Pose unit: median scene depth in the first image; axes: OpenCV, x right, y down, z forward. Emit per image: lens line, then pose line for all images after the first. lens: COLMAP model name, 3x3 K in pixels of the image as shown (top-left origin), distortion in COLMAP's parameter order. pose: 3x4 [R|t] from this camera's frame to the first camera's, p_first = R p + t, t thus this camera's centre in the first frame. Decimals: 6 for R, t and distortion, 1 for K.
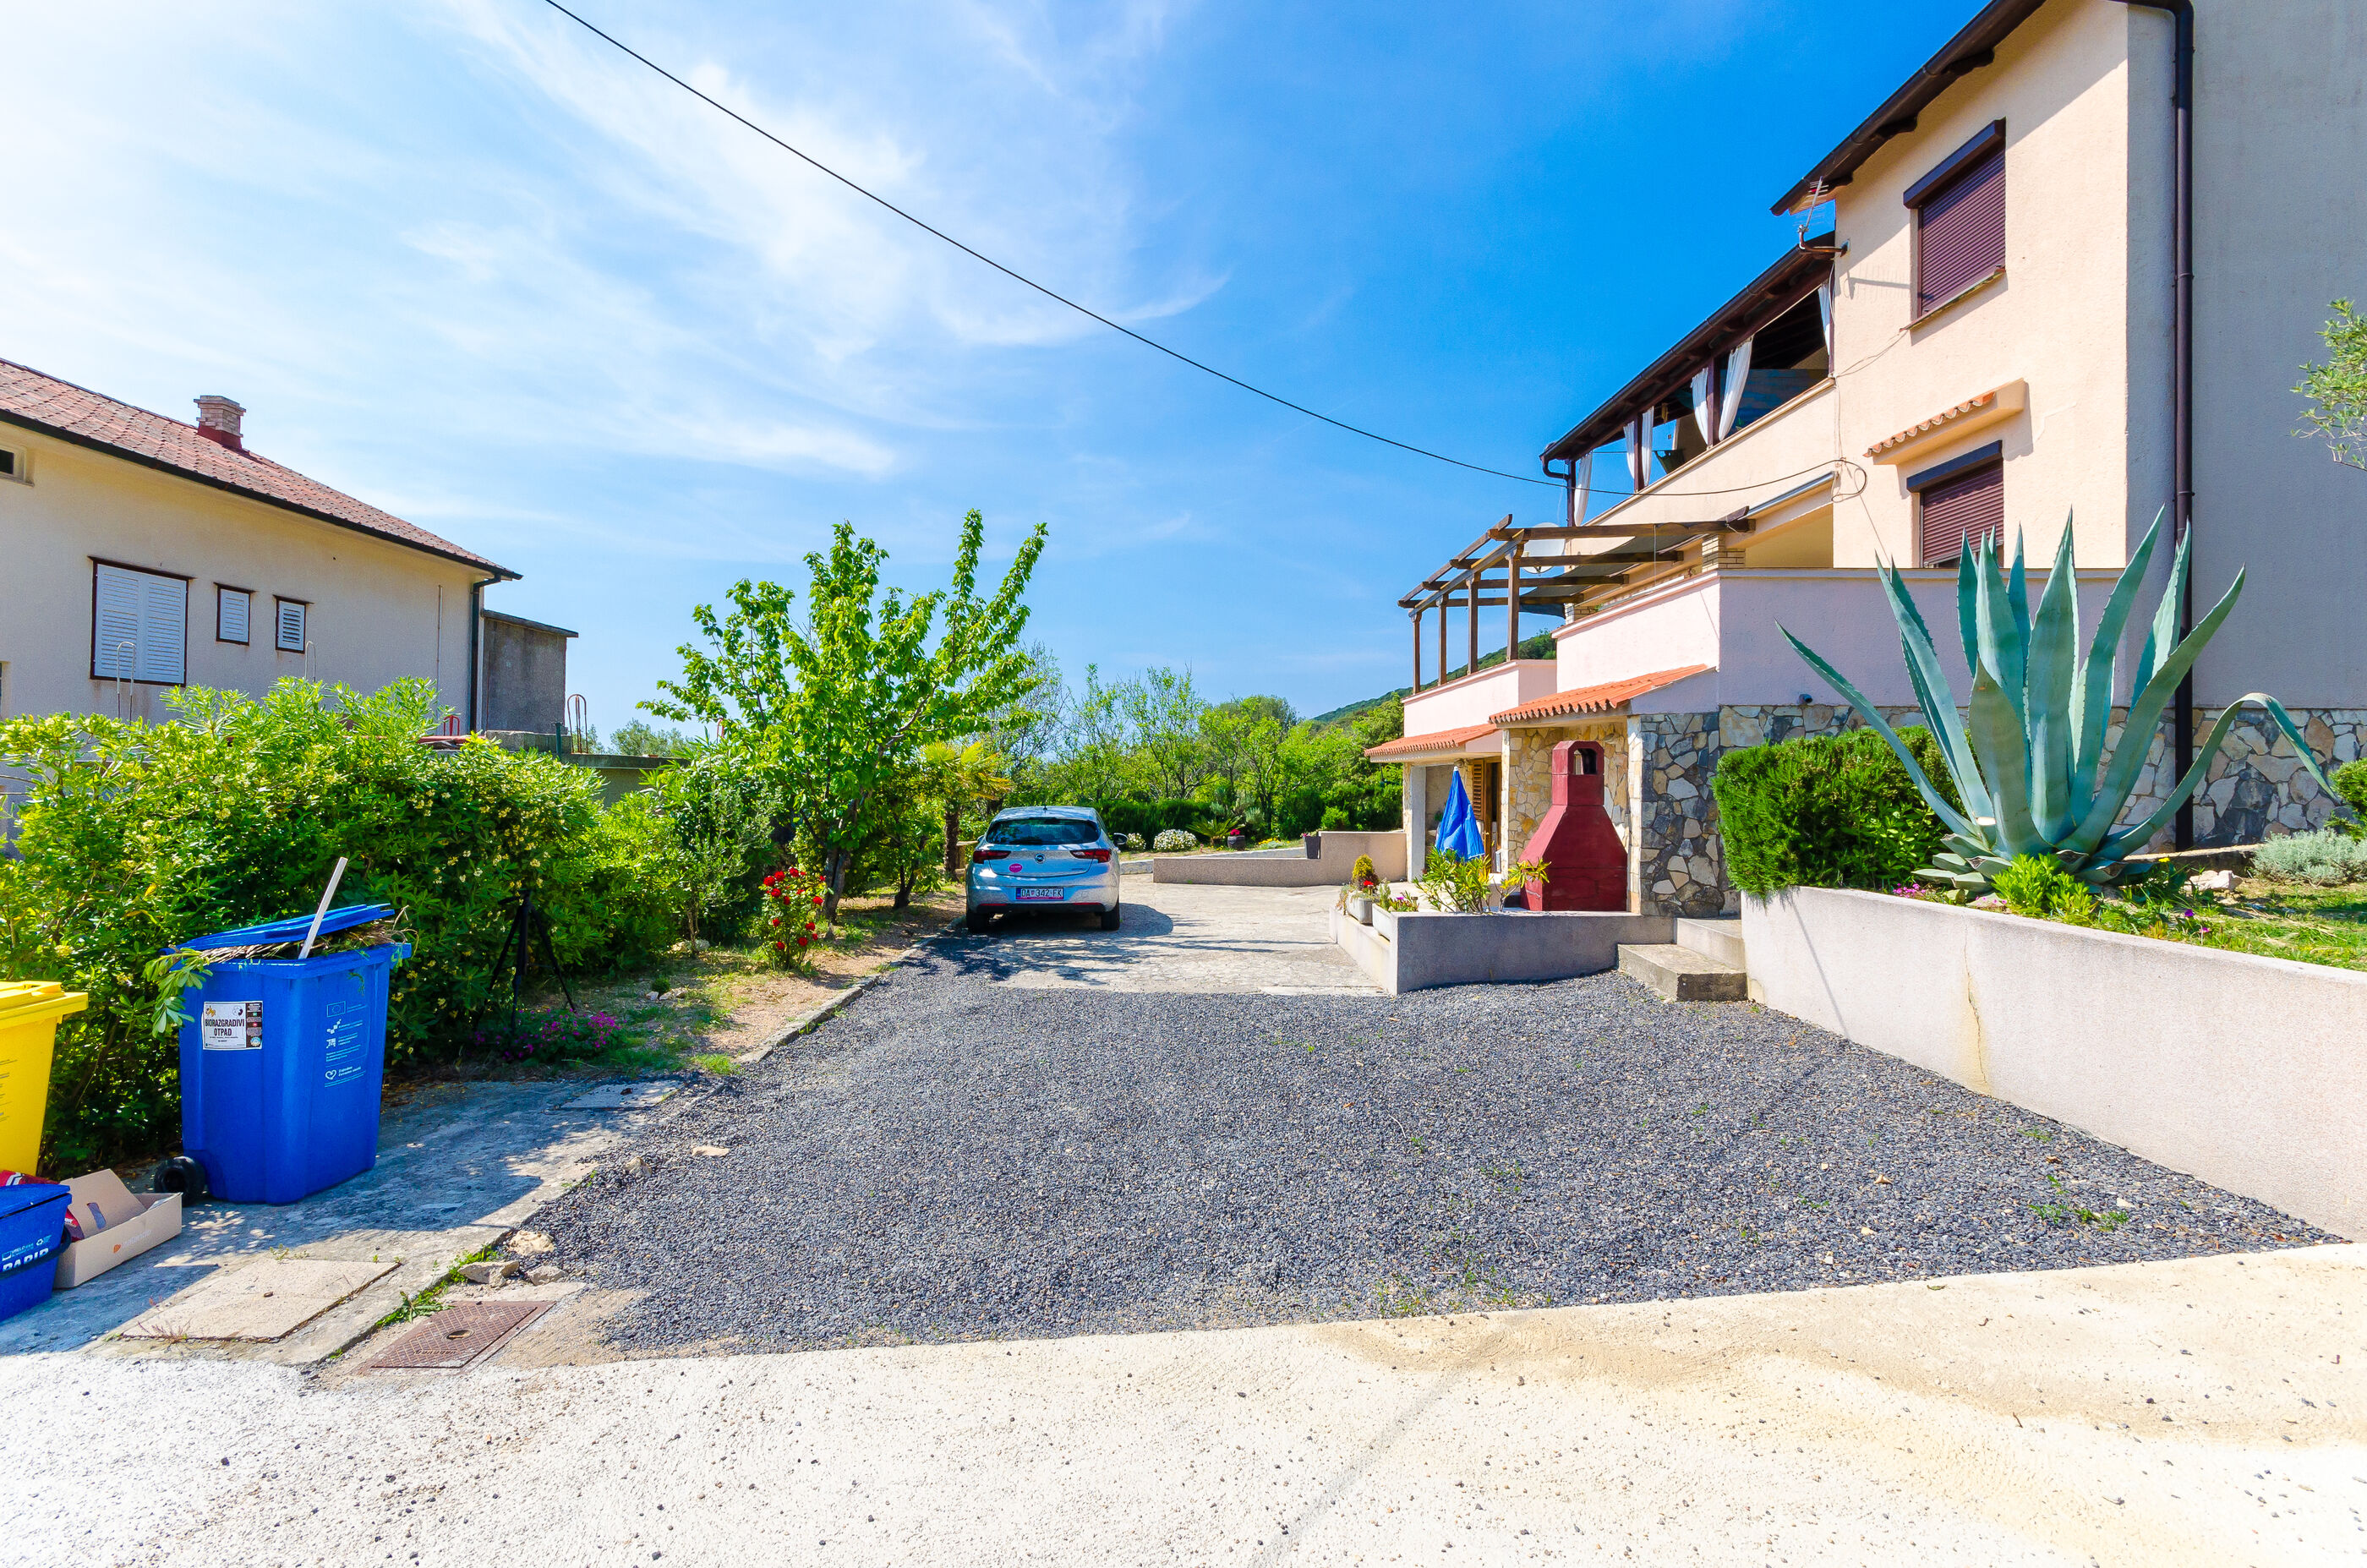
lens RADIAL K [[1051.3, 0, 1183.5], [0, 1051.3, 784.0], [0, 0, 1]] dist [0.007875, 0.000227]
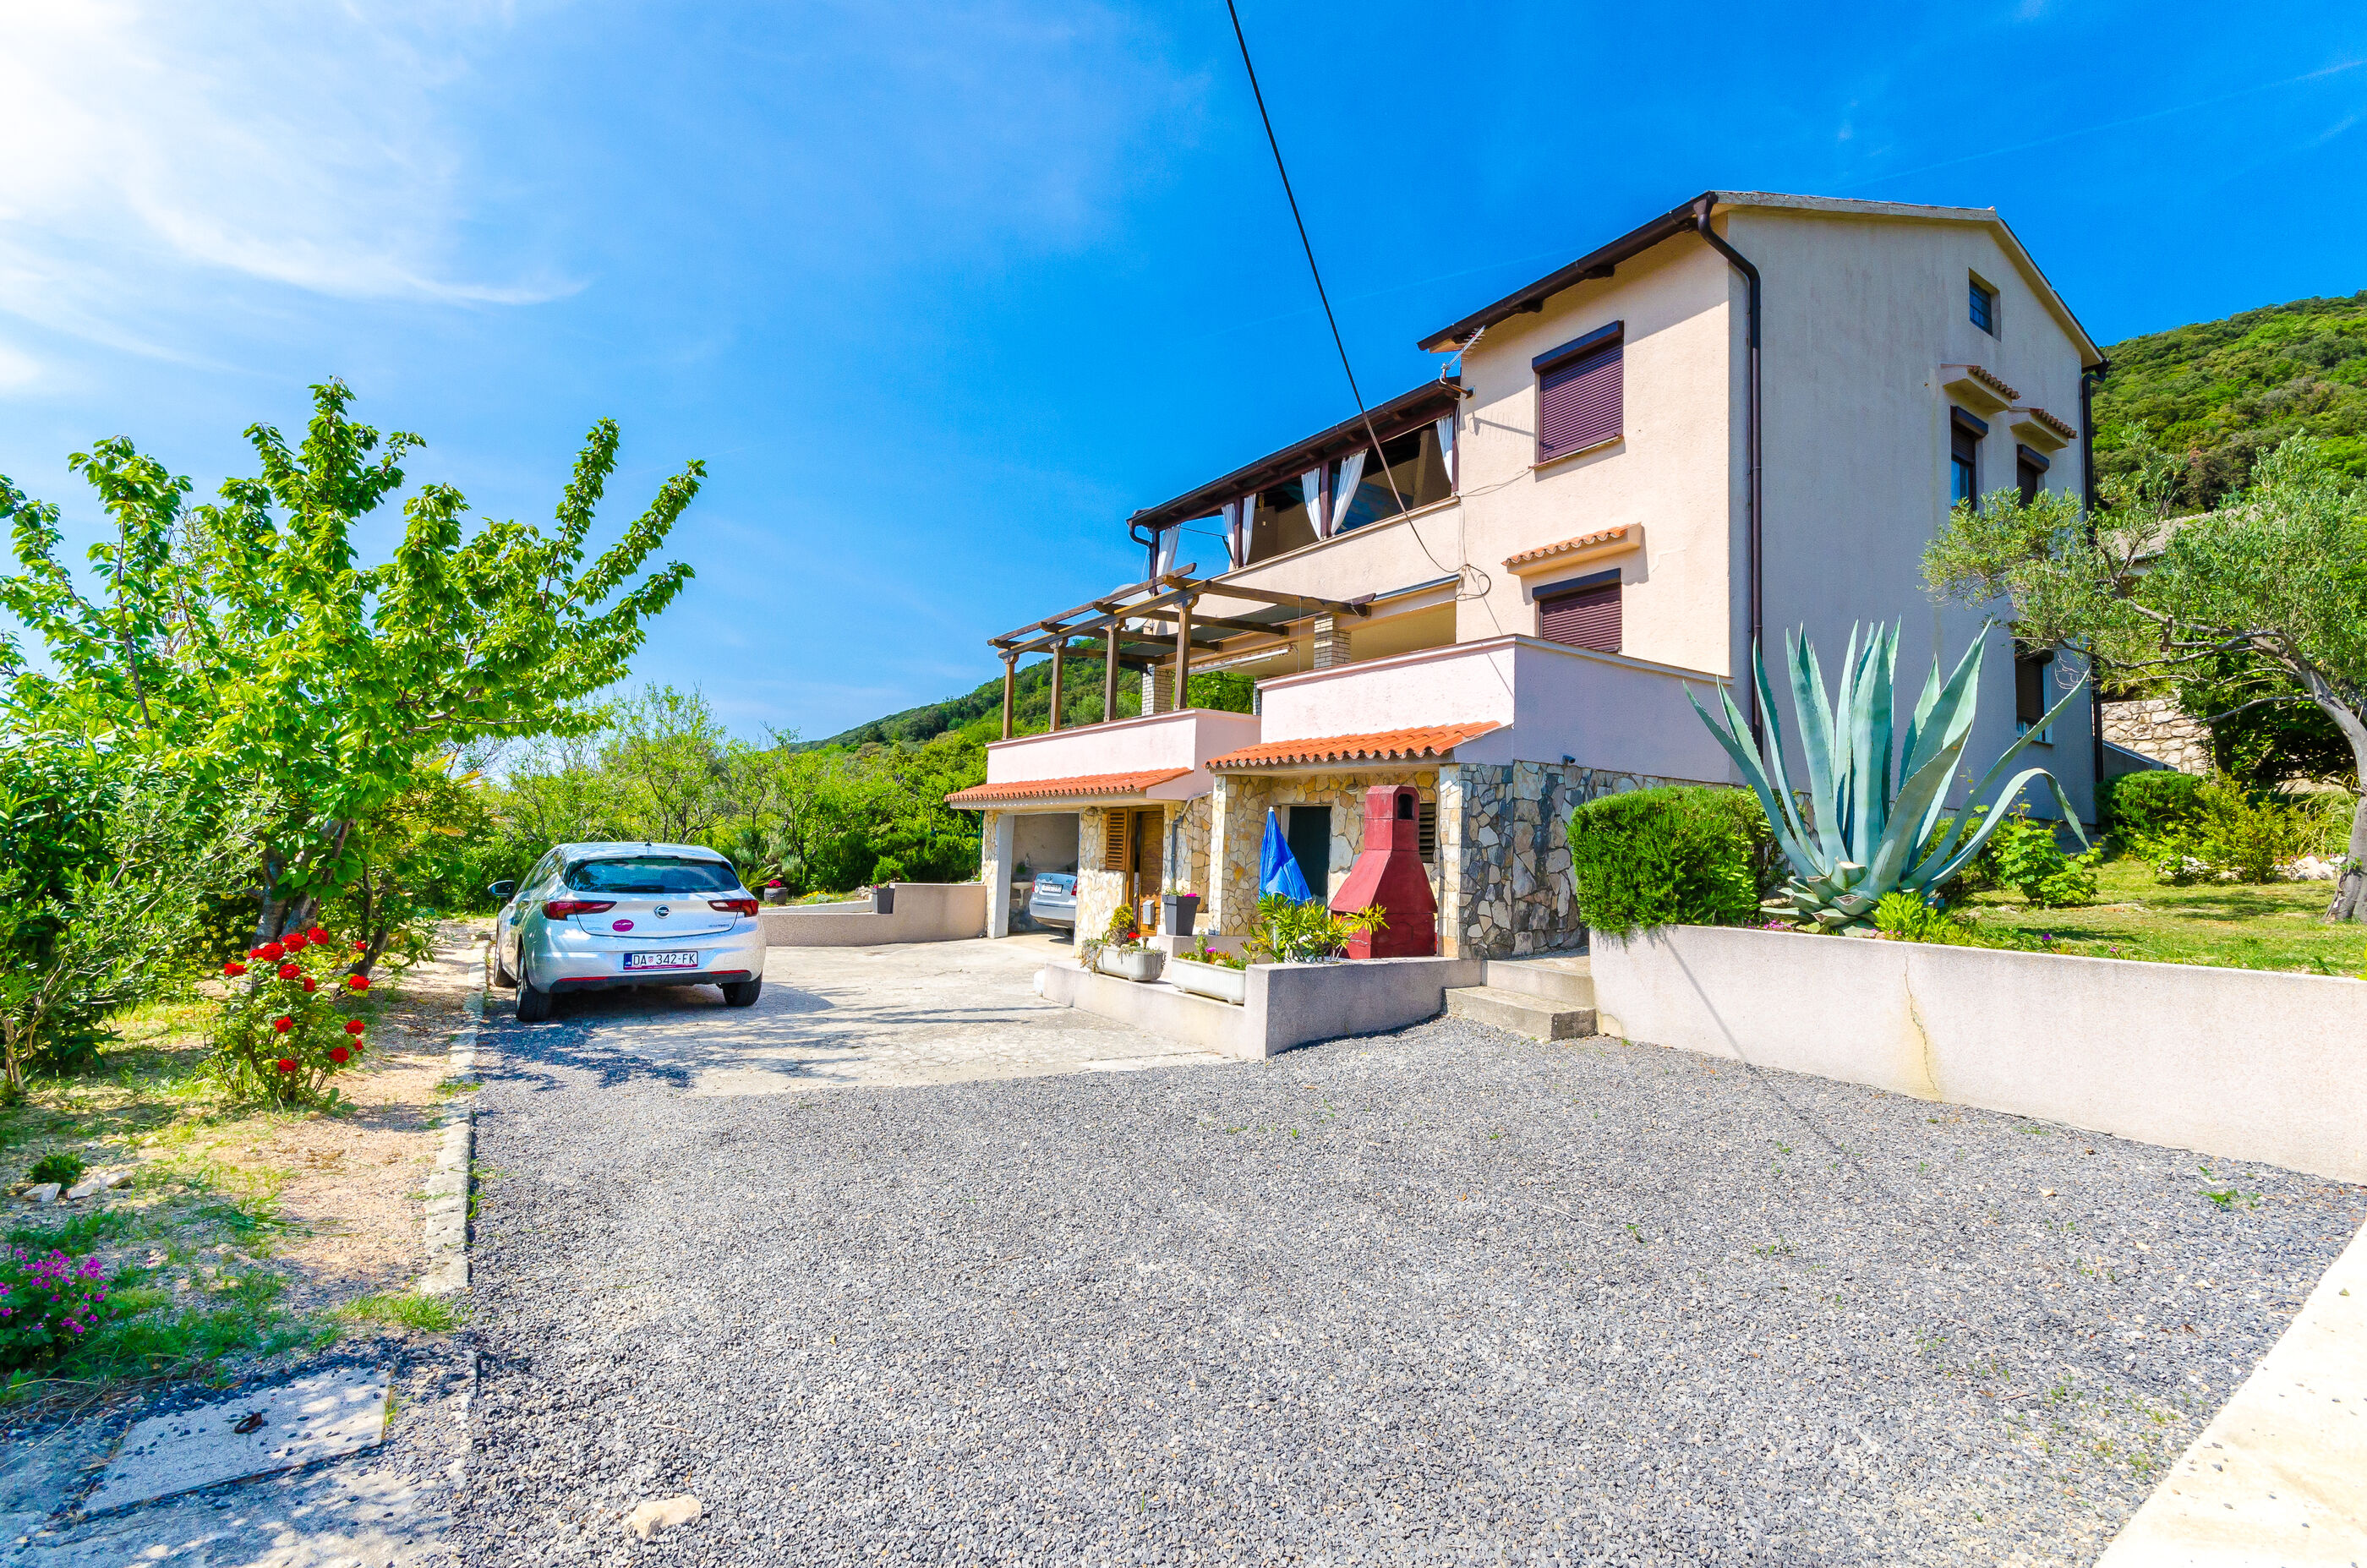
lens RADIAL K [[1032.6, 0, 1191.9], [0, 1032.6, 776.1], [0, 0, 1]] dist [0.005071, 0.000375]
pose [[0.833016, 0.065454, 0.549363, -0.300025], [-0.029119, 0.996788, -0.074609, 0.026333], [-0.552482, 0.046154, 0.832246, 0.264046]]
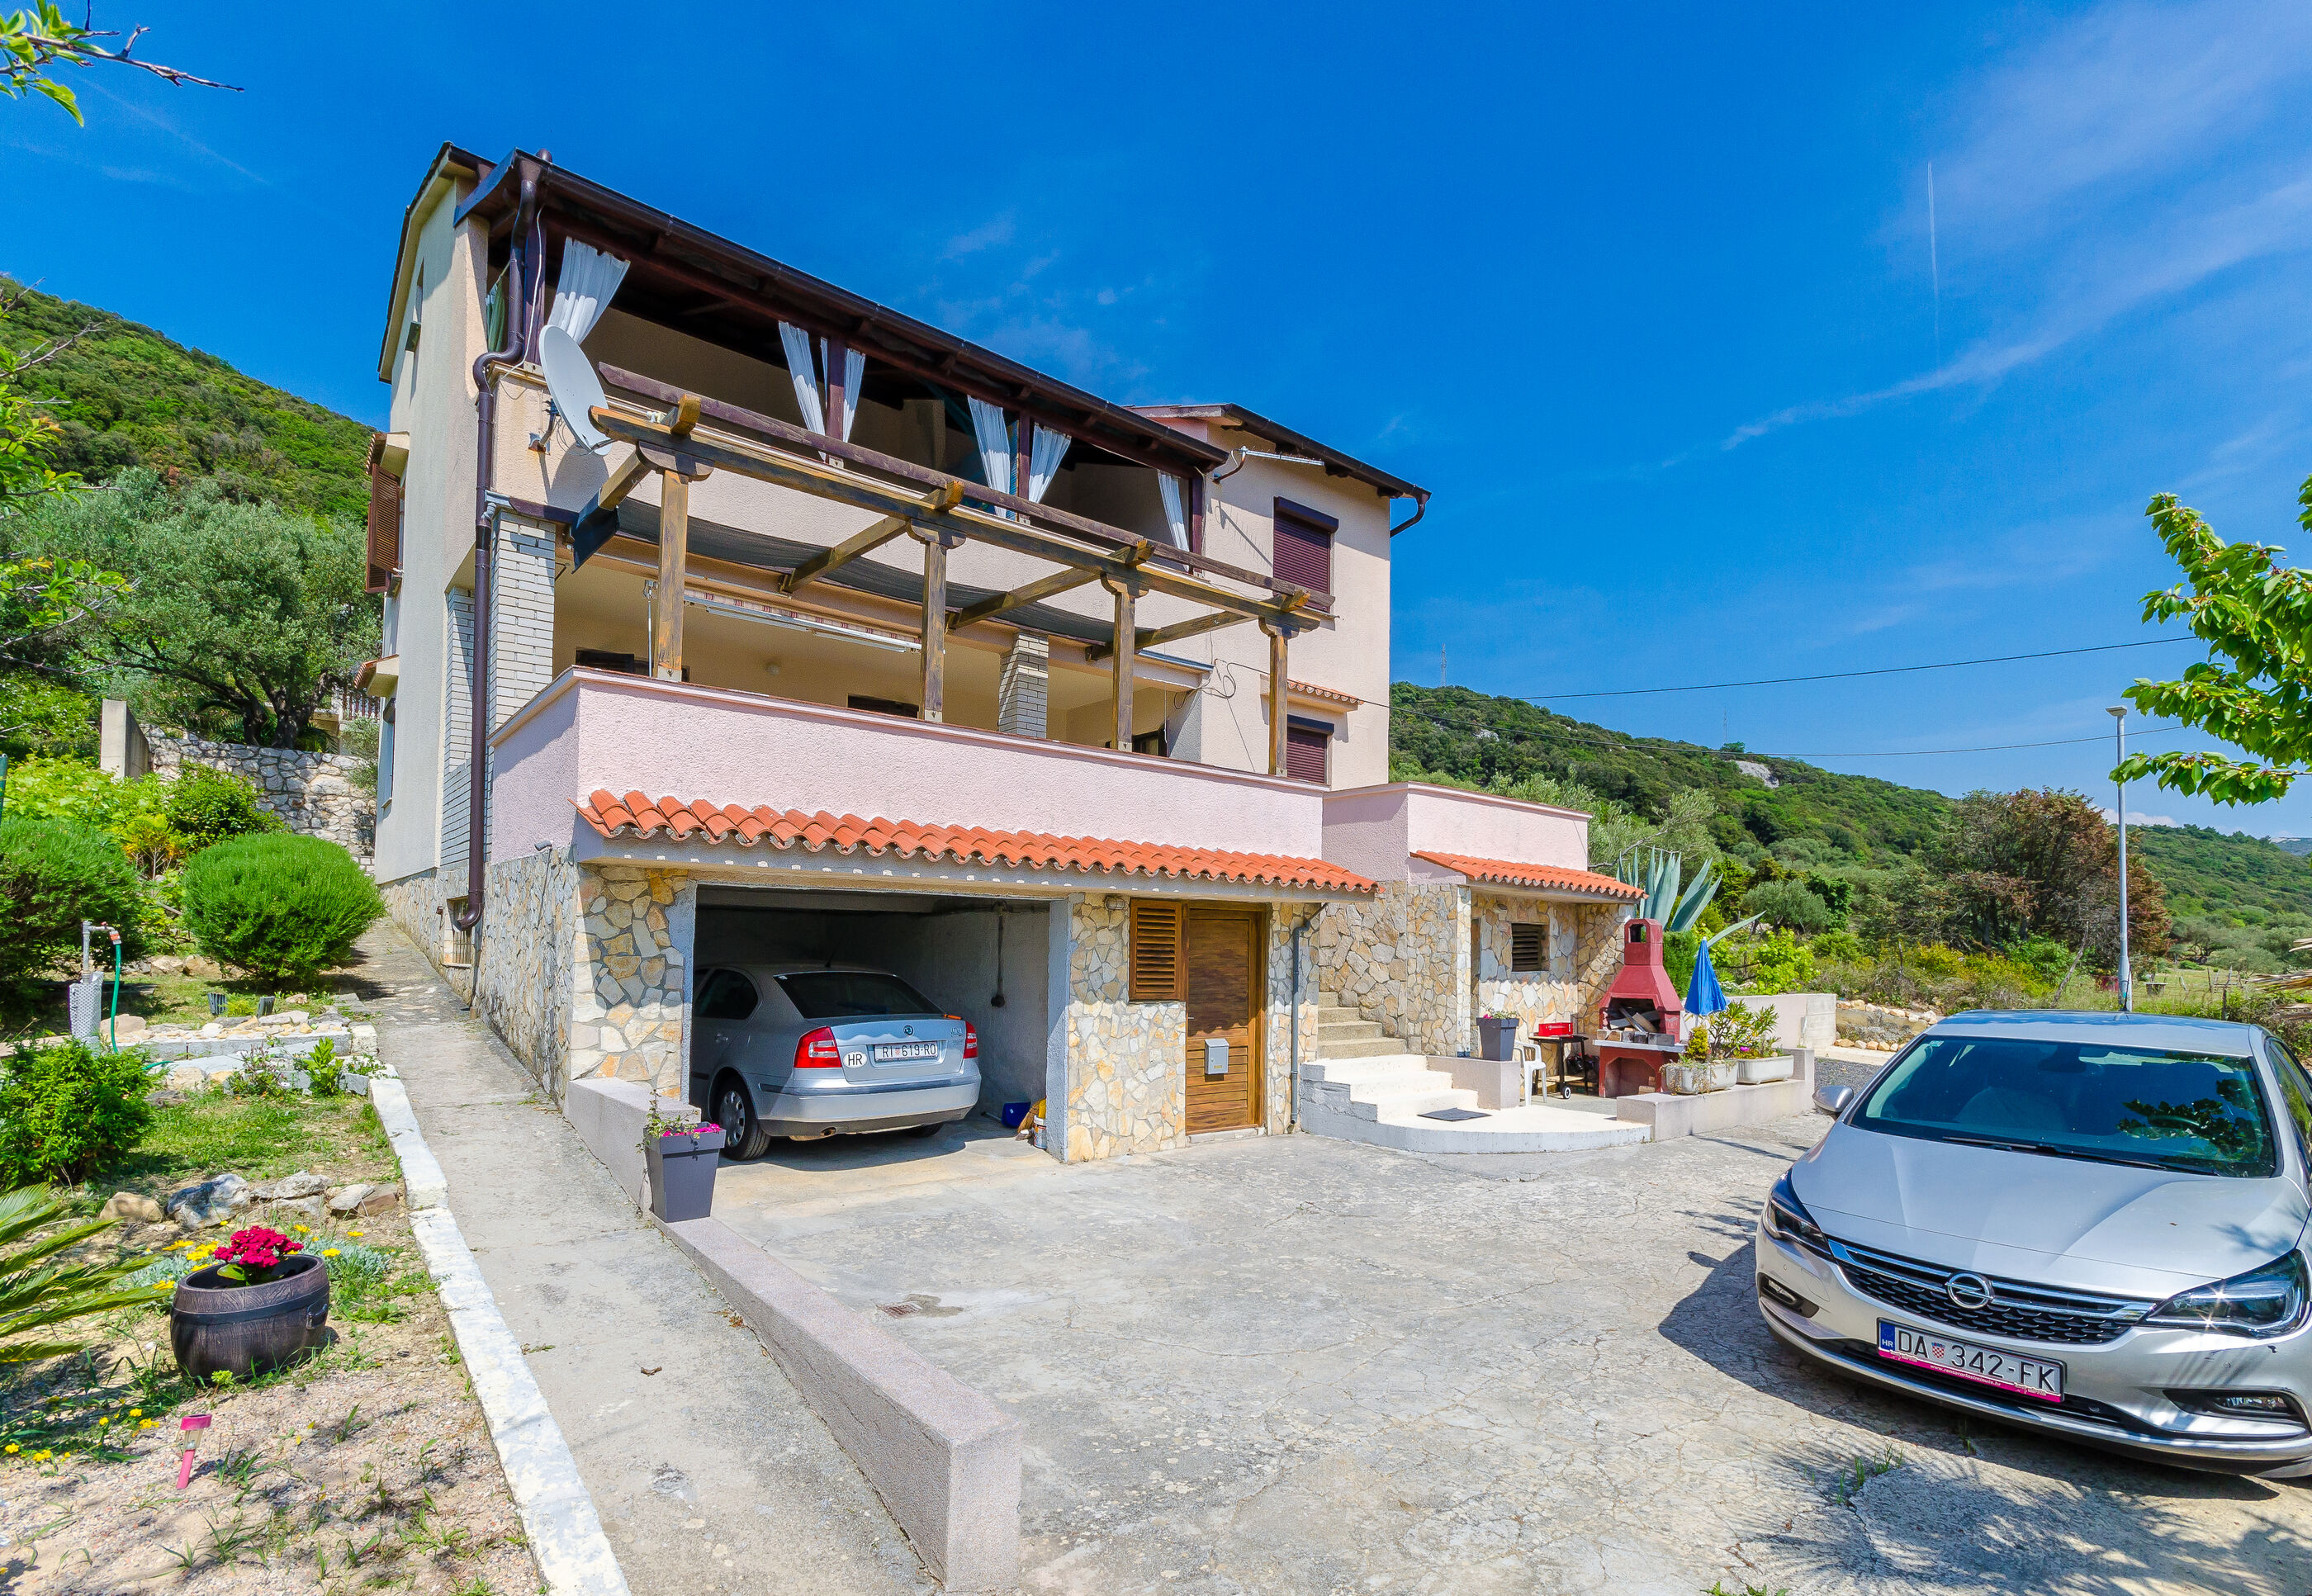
lens RADIAL K [[1098.0, 0, 1158.4], [0, 1098.0, 931.5], [0, 0, 1]] dist [0.000686, 0.000029]
pose [[-0.616888, -0.012717, 0.786948, -0.349358], [-0.022808, 0.999738, -0.001723, -0.005839], [-0.786720, -0.019012, -0.617017, 2.140232]]
